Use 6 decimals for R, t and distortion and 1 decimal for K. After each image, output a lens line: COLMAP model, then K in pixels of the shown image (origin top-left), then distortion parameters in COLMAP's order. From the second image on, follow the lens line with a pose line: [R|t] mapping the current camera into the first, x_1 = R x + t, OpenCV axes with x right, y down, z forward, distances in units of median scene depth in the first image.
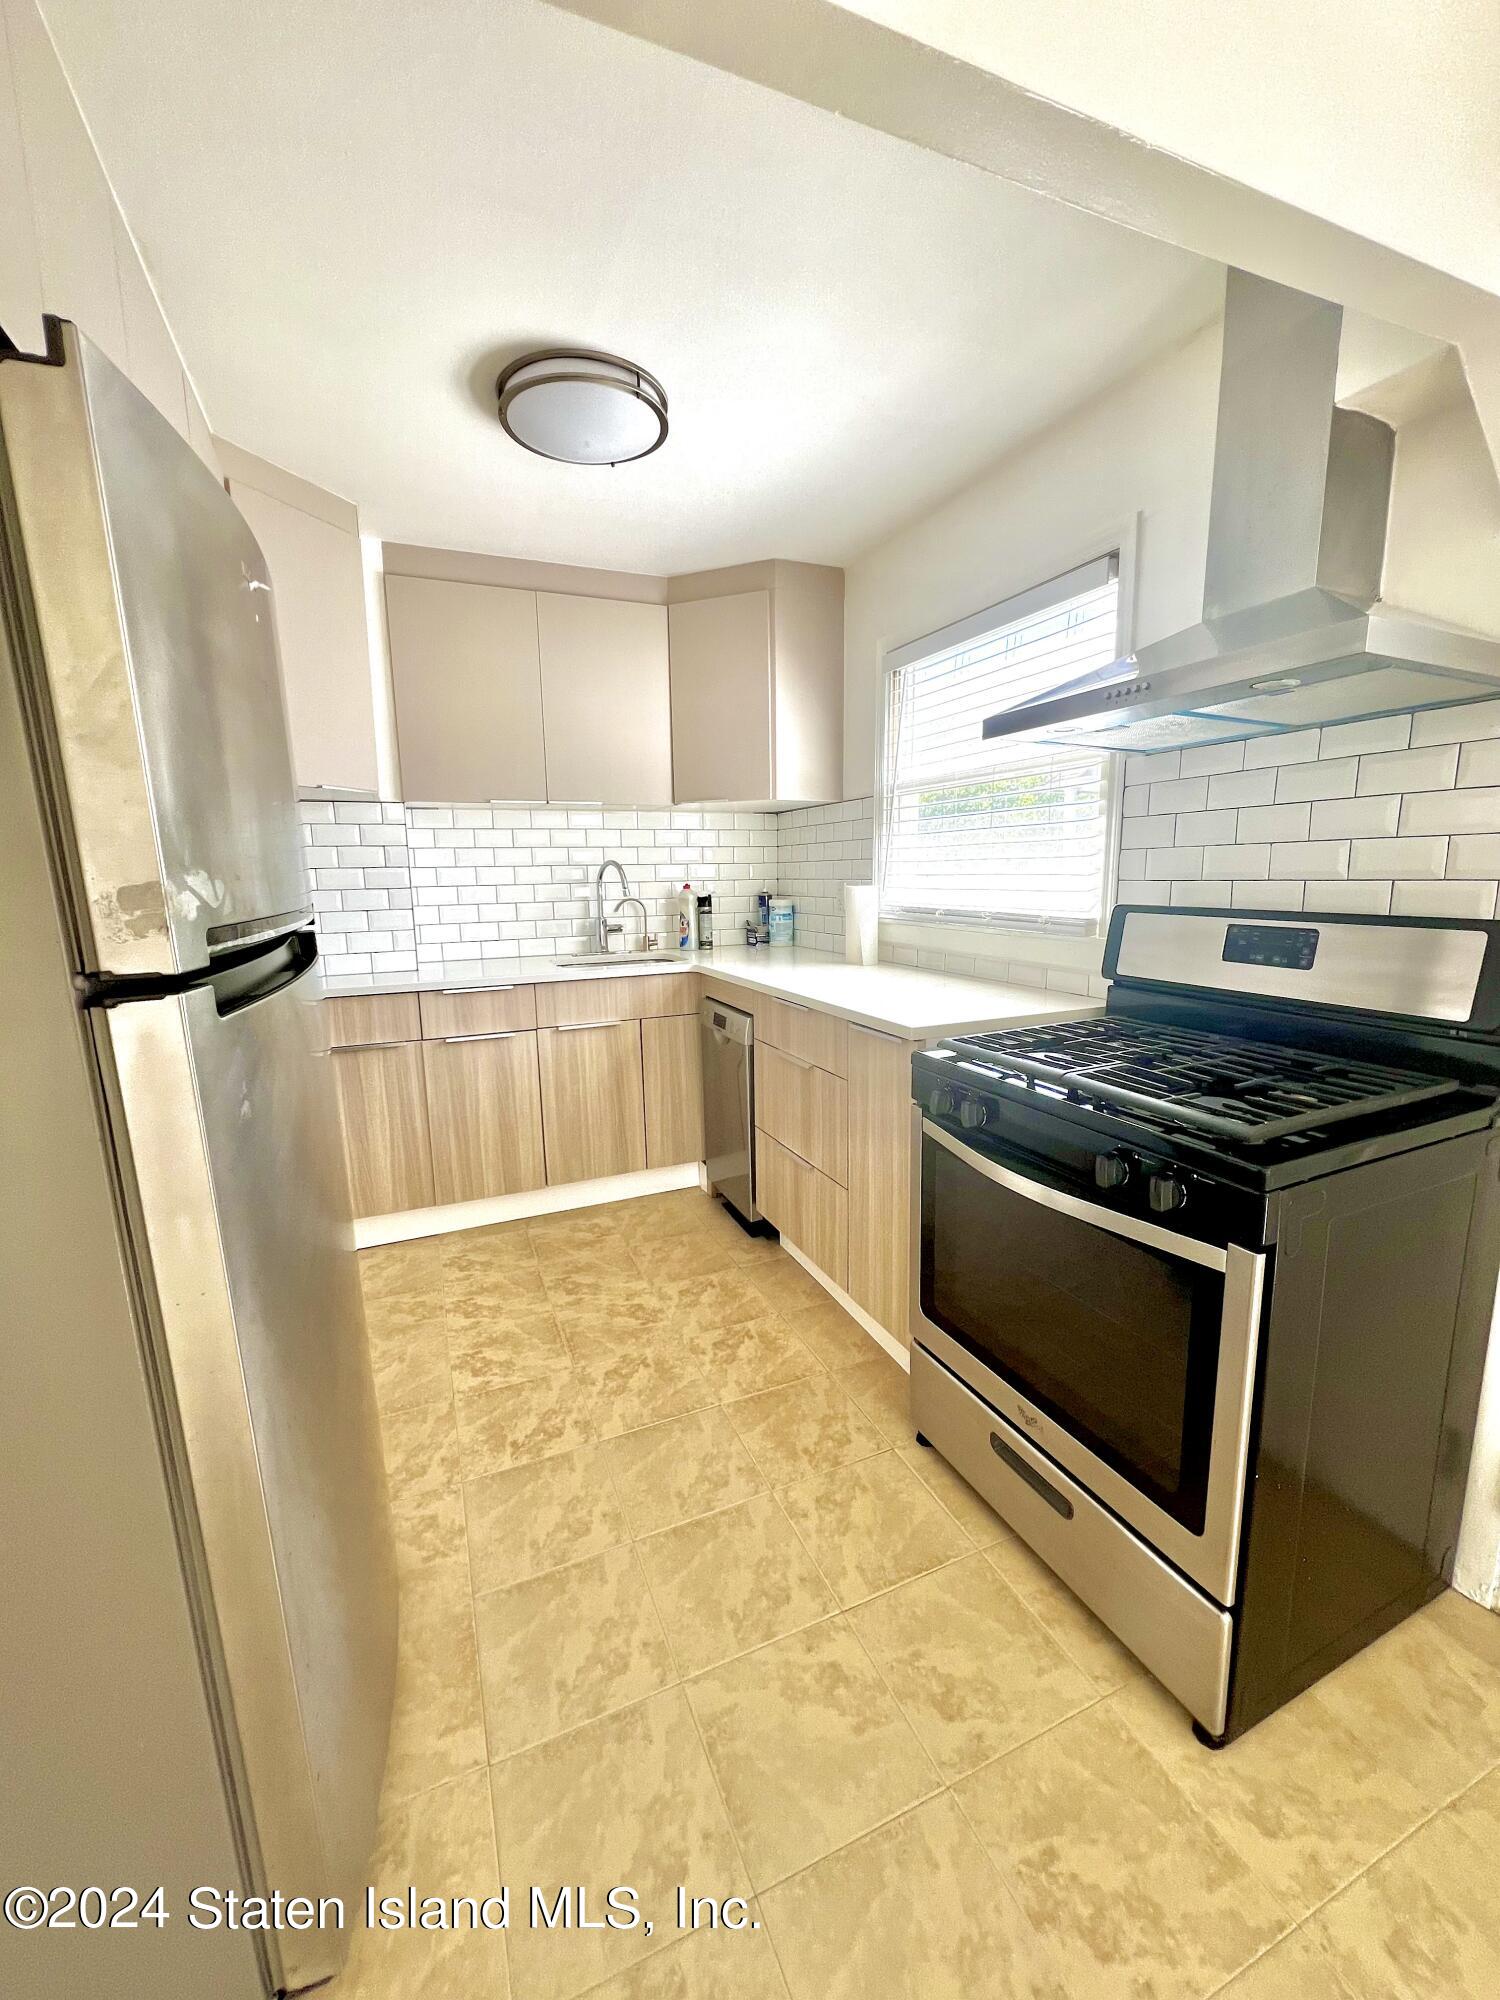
lens RADIAL K [[793.5, 0, 742.6], [0, 793.5, 1006.8], [0, 0, 1]] dist [-0.004560, 0.000248]
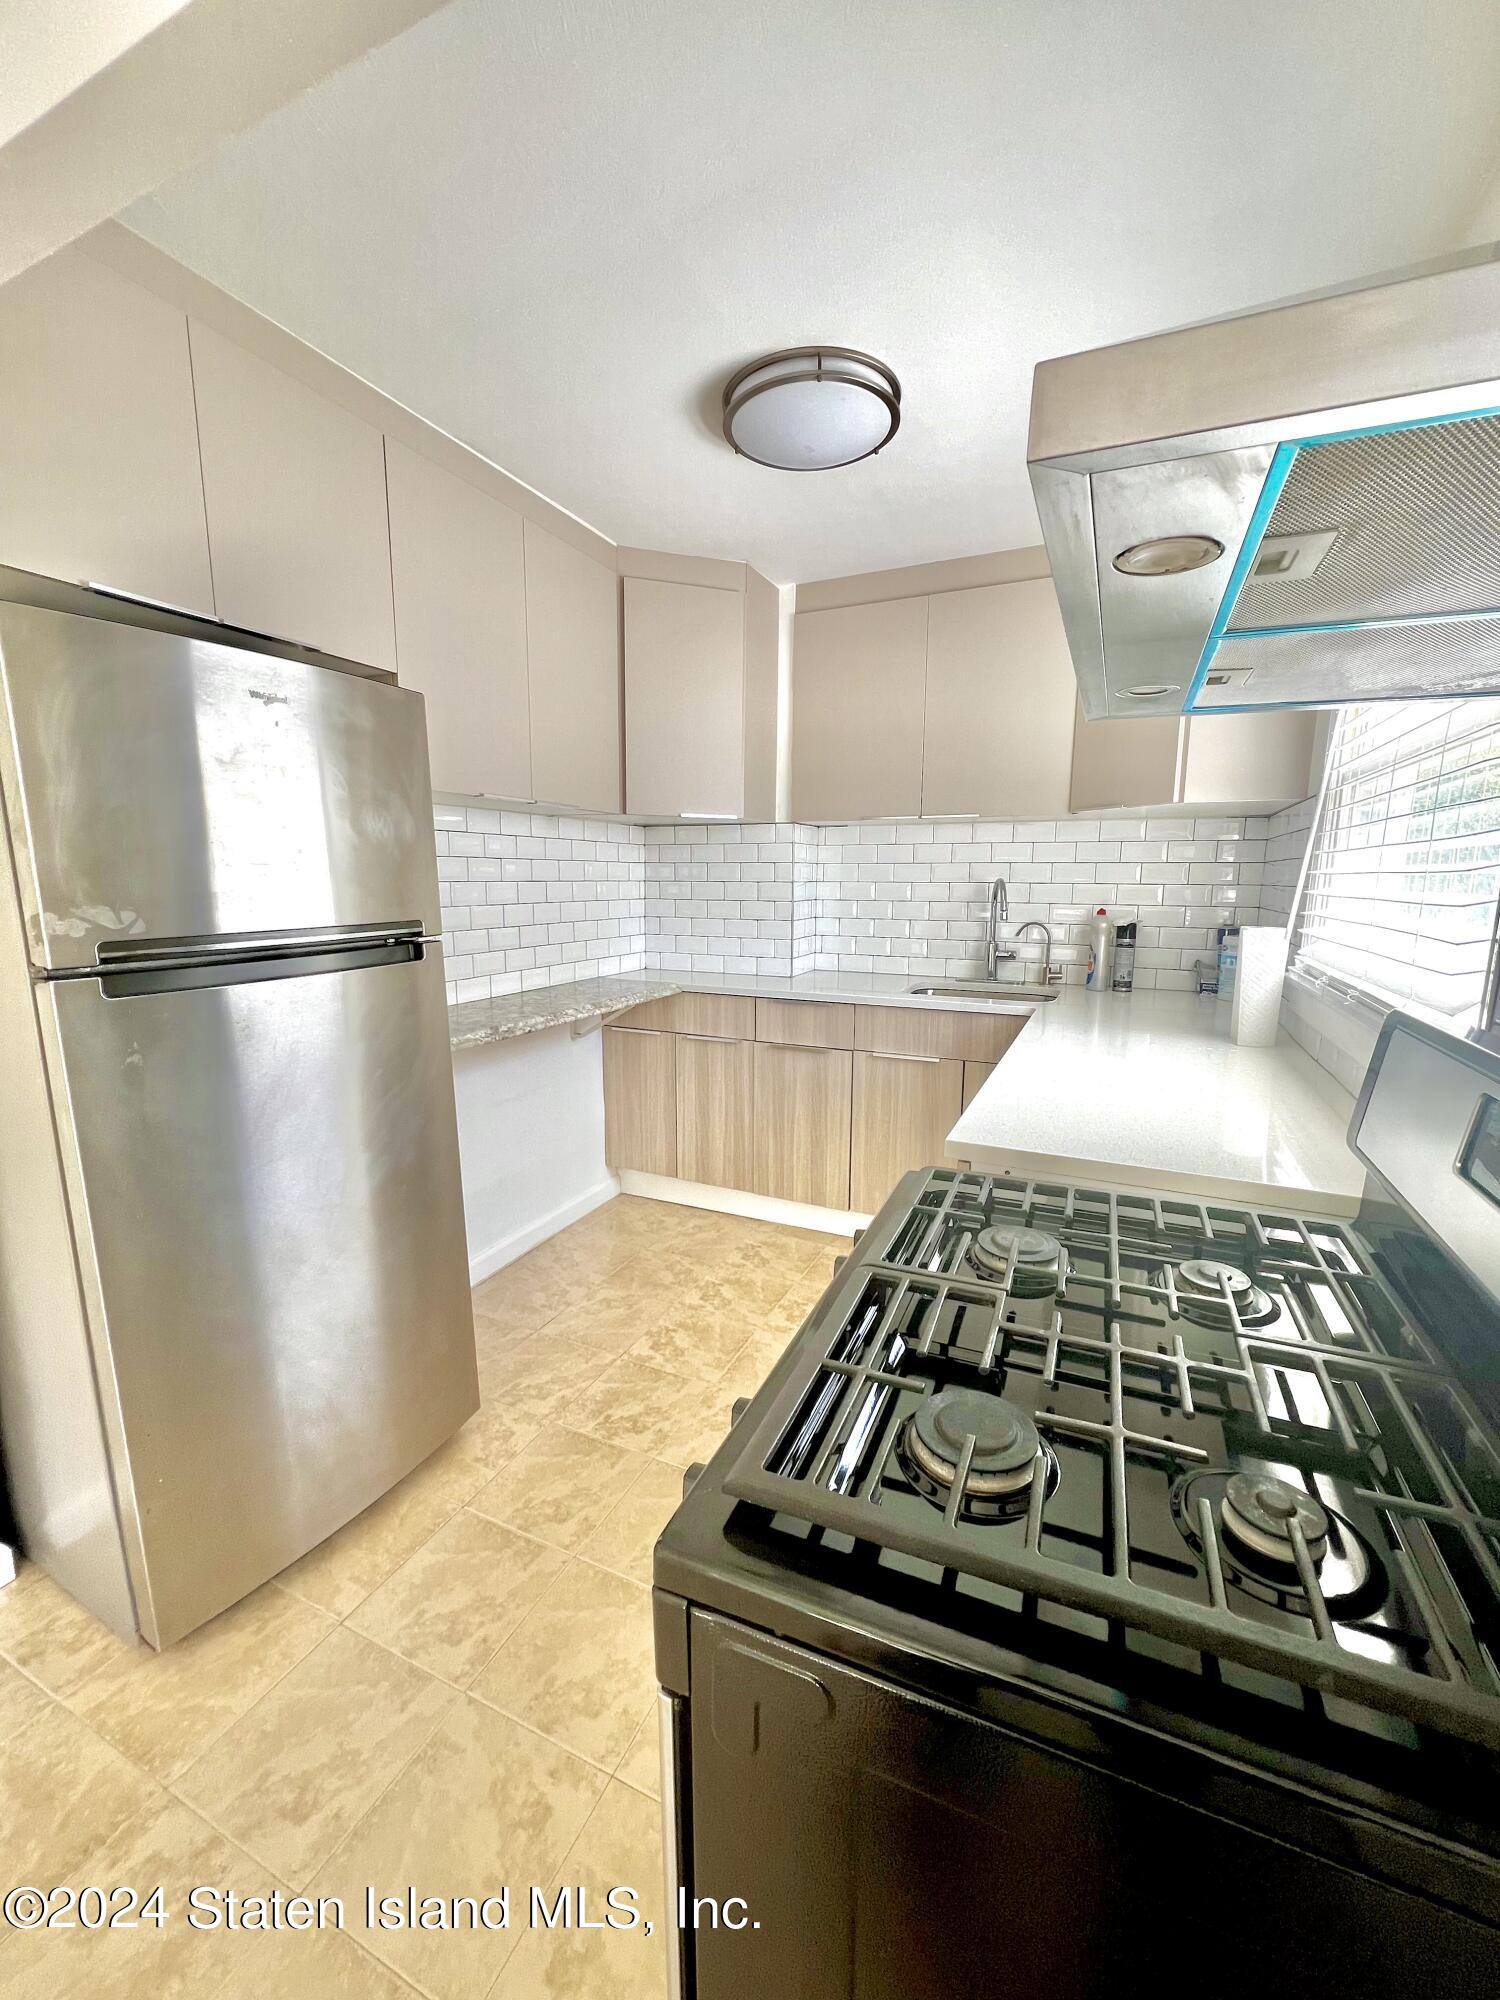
lens RADIAL K [[793.5, 0, 744.5], [0, 793.5, 1006.0], [0, 0, 1]] dist [-0.004560, 0.000248]
pose [[0.668530, 0.138985, -0.730583, 0.358730], [-0.140657, 0.988281, 0.059299, -0.065164], [0.730263, 0.063118, 0.680244, 0.229107]]
